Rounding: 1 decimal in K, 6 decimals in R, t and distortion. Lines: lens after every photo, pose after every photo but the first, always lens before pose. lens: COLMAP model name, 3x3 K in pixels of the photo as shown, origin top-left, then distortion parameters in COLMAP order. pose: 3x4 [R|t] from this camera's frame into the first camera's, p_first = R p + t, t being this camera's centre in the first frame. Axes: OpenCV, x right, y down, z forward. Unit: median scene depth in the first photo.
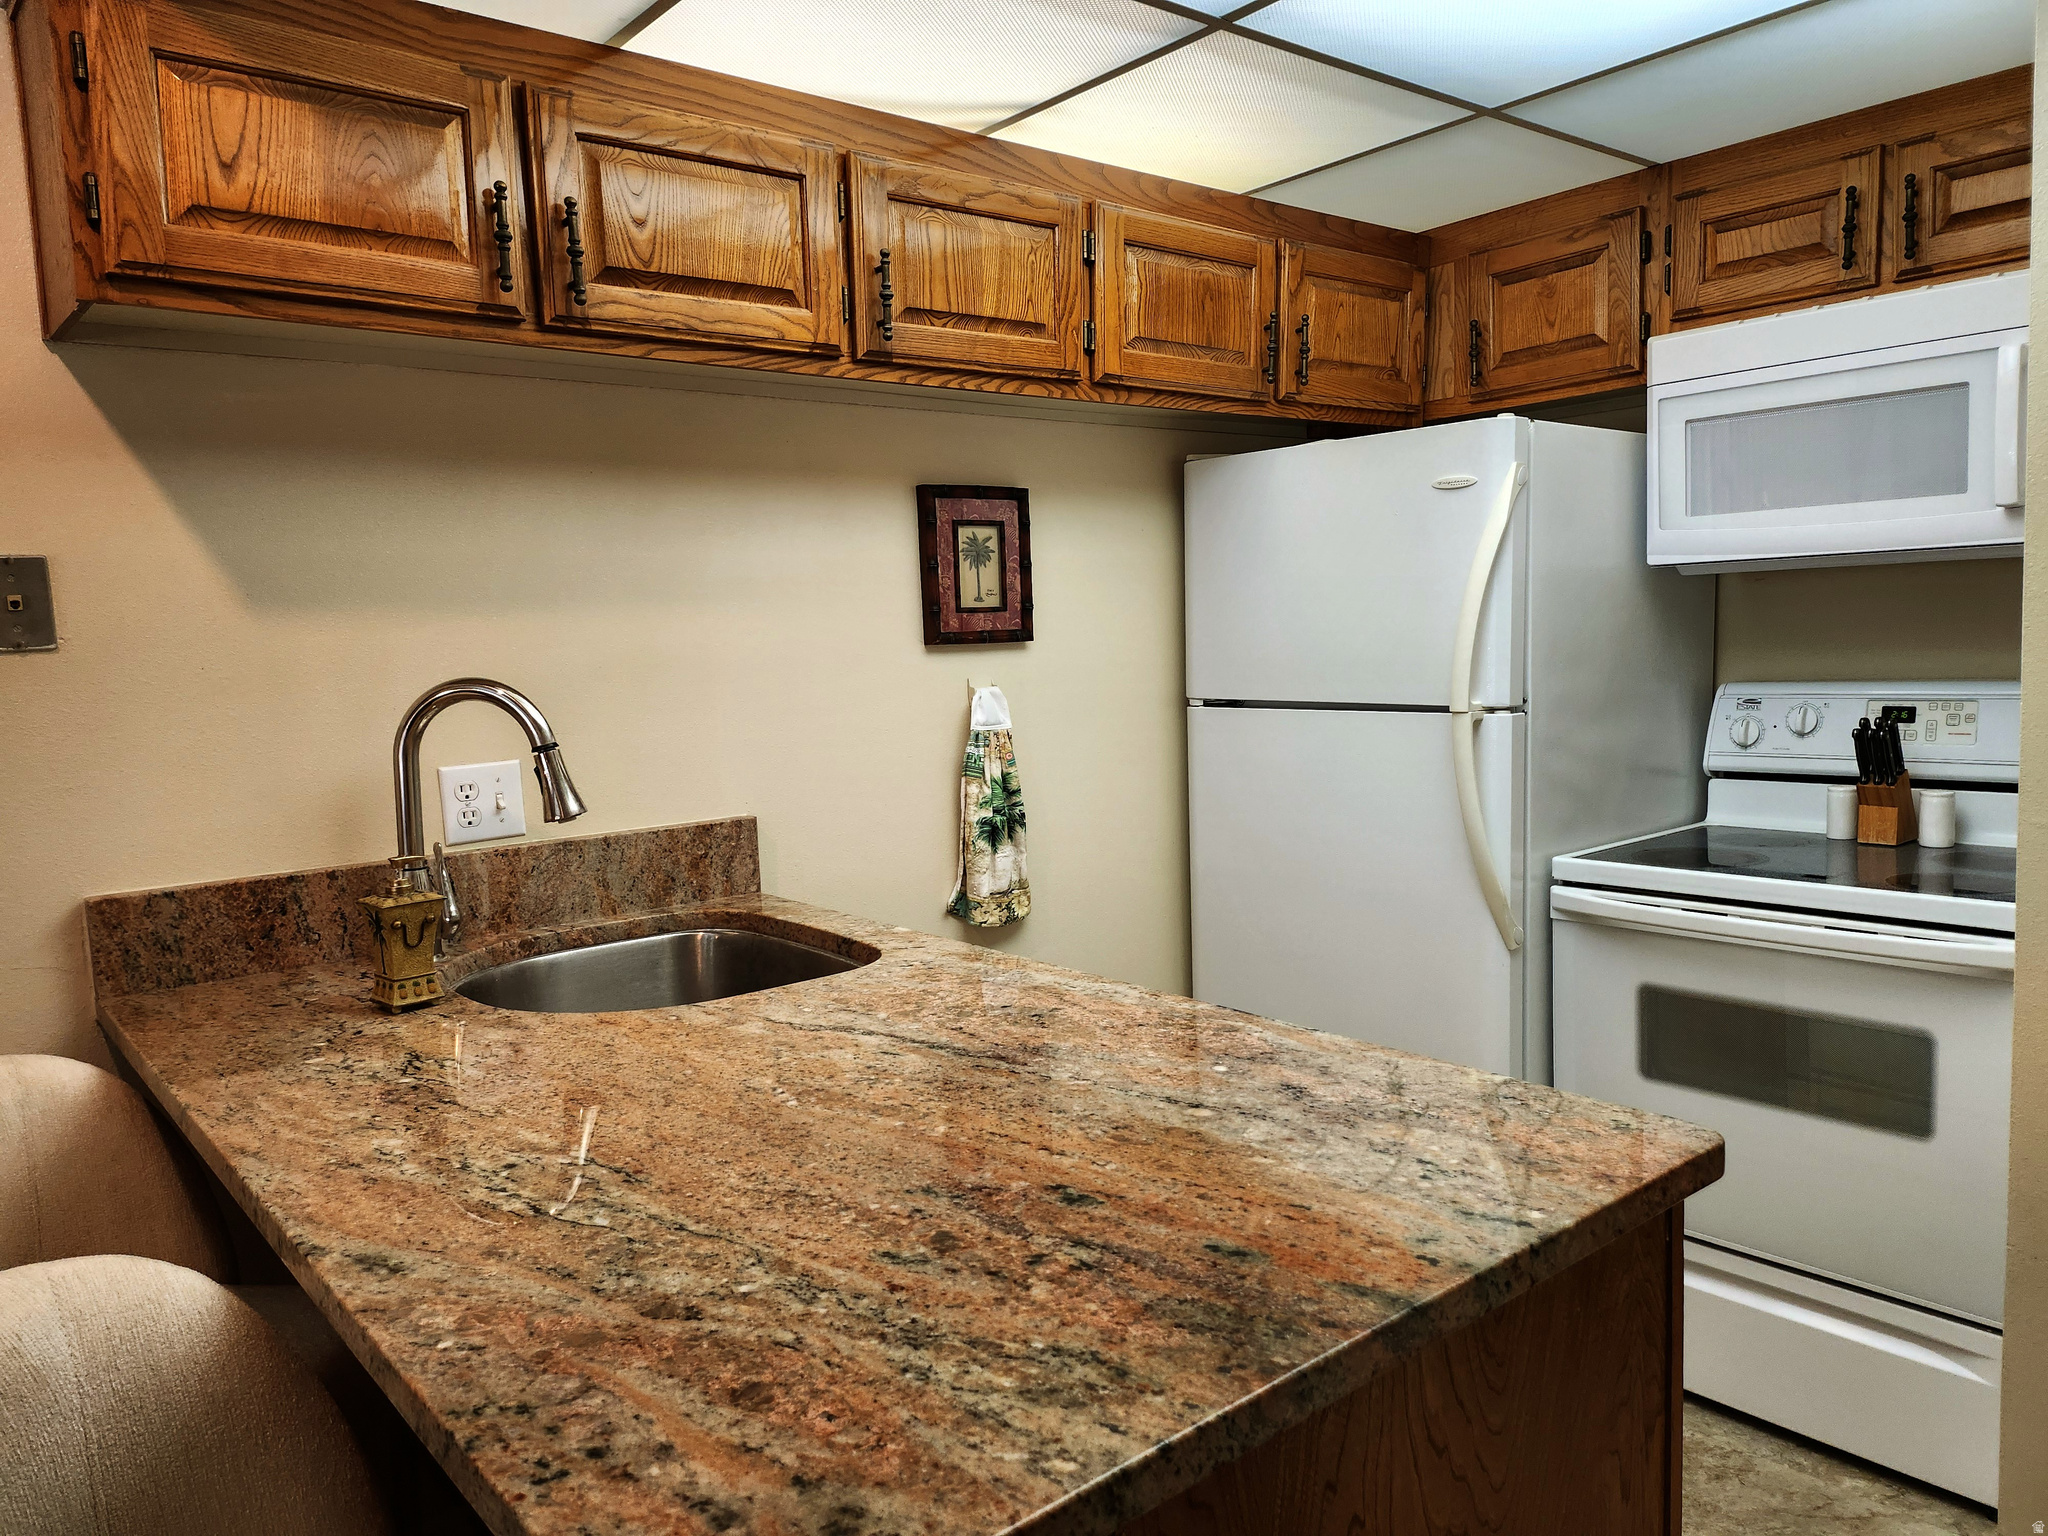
lens RADIAL K [[1406.1, 0, 1052.3], [0, 1406.1, 771.0], [0, 0, 1]] dist [0.080742, -0.080981]
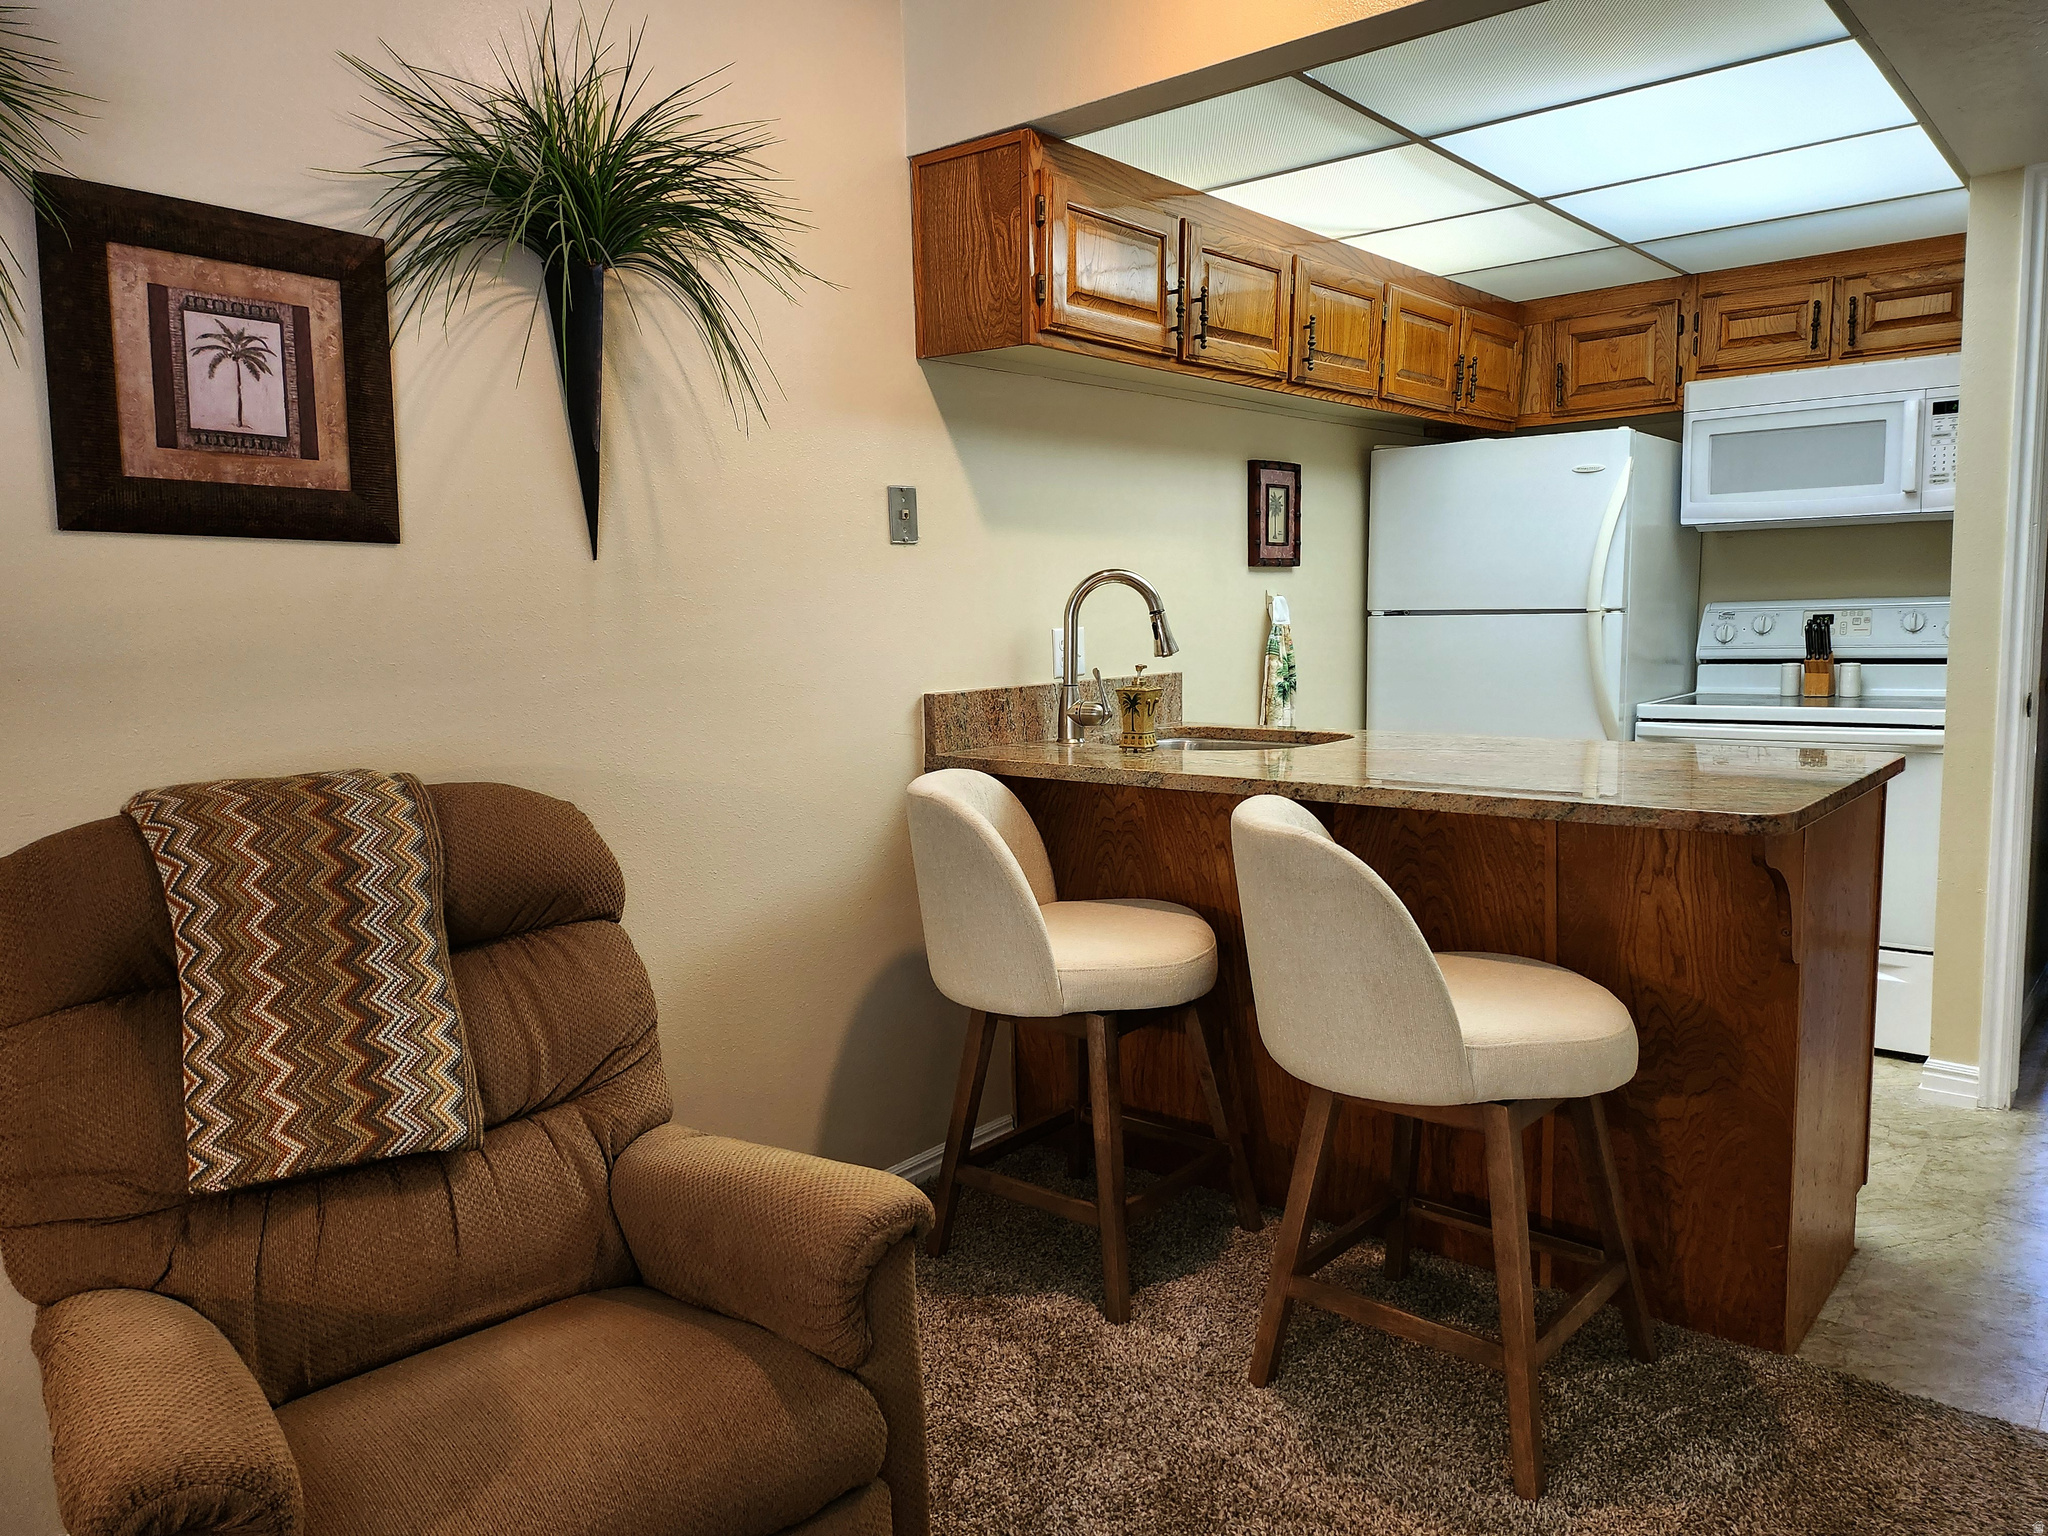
lens RADIAL K [[1406.1, 0, 1052.3], [0, 1406.1, 771.0], [0, 0, 1]] dist [0.080742, -0.080981]
pose [[0.983209, -0.005662, 0.182393, -0.573191], [0.003544, 0.999922, 0.011936, 0.110858], [-0.182446, -0.011089, 0.983153, -0.449709]]
